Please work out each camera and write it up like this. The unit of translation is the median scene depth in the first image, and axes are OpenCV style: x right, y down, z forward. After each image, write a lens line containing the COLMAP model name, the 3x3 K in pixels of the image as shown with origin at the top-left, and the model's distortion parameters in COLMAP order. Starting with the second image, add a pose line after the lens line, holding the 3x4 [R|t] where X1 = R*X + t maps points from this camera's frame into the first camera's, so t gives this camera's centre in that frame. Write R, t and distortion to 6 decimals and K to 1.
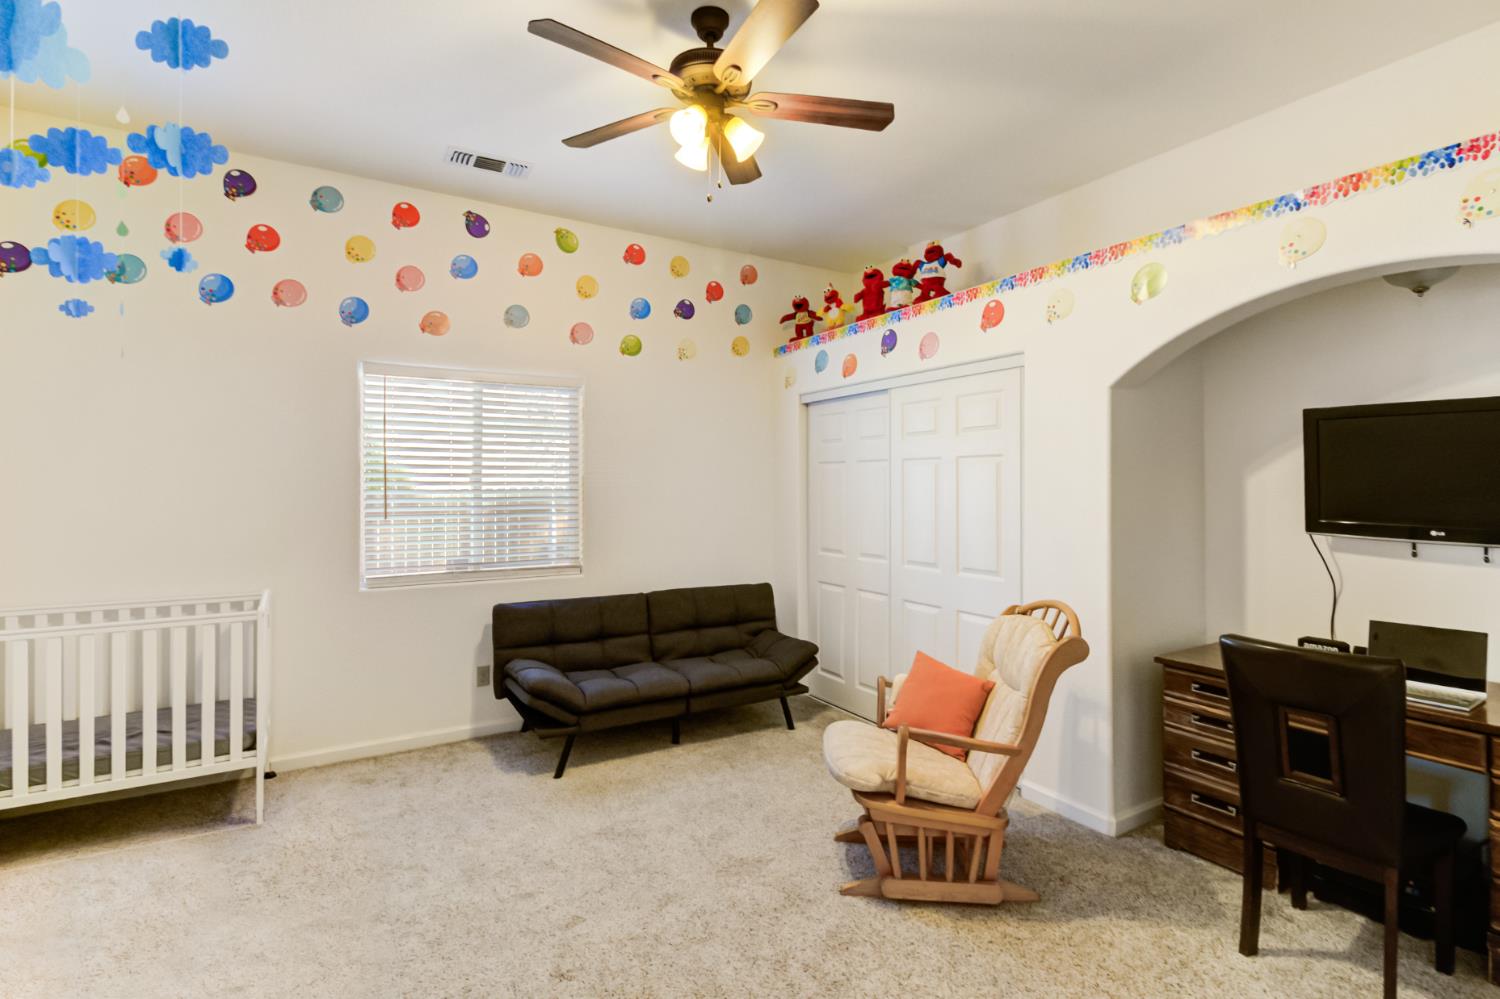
lens RADIAL K [[701.7, 0, 743.2], [0, 701.7, 483.1], [0, 0, 1]] dist [0.003116, -0.000856]
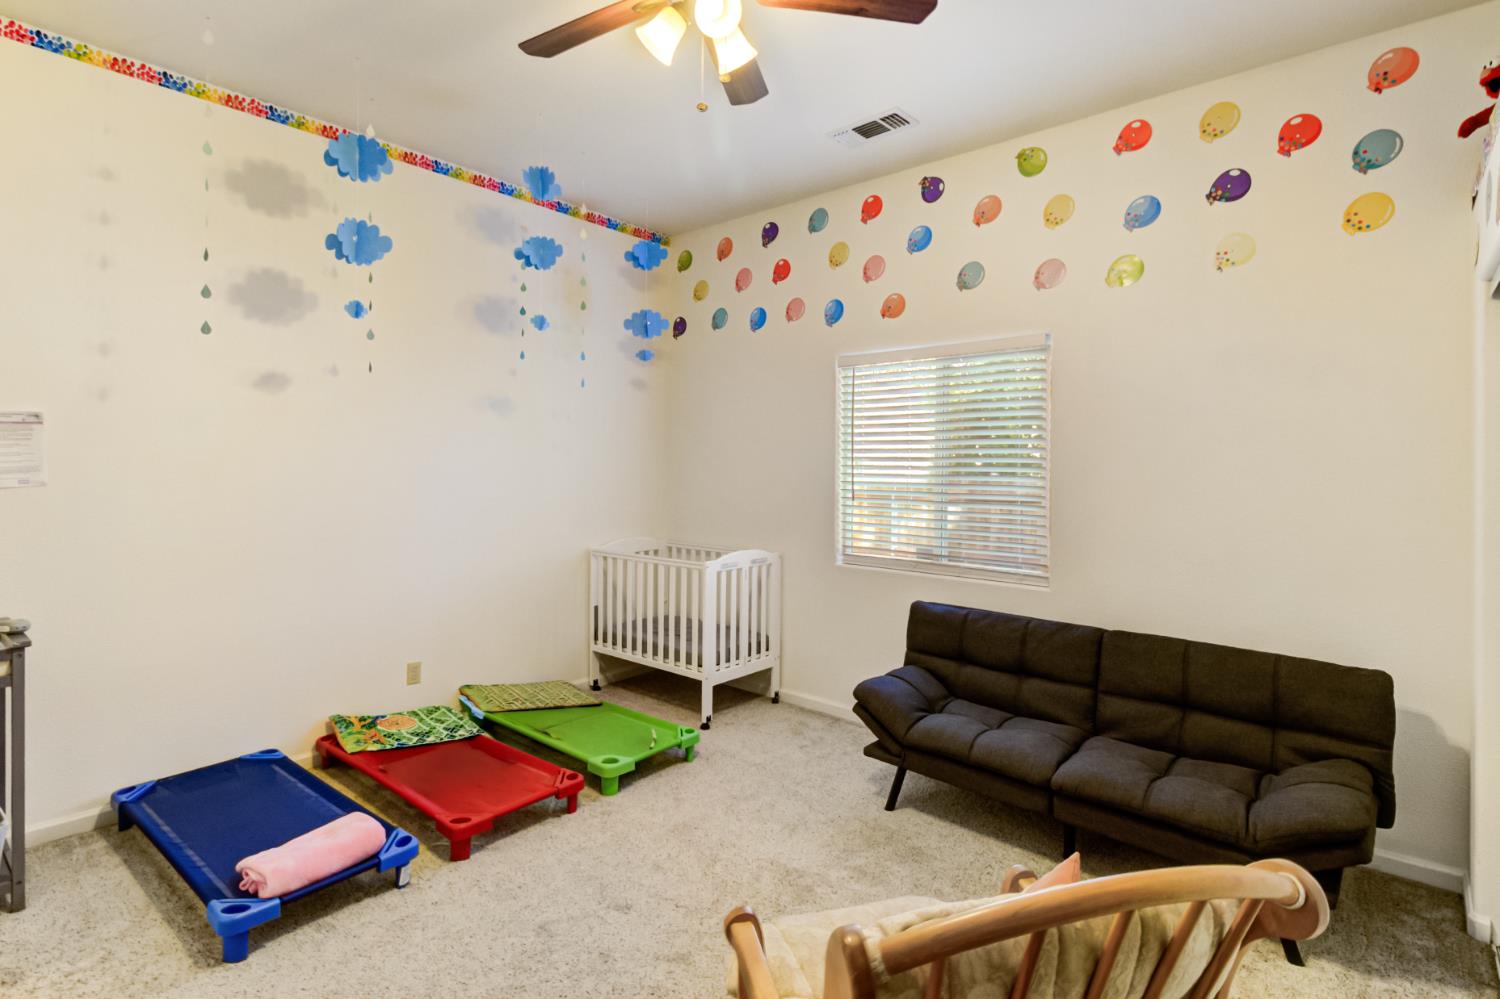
lens RADIAL K [[704.9, 0, 775.8], [0, 704.9, 475.5], [0, 0, 1]] dist [0.015747, -0.012864]
pose [[0.329515, 0.009740, -0.944100, 0.450274], [-0.017785, 0.999833, 0.004108, 0.010273], [0.943983, 0.015437, 0.329633, 0.521323]]
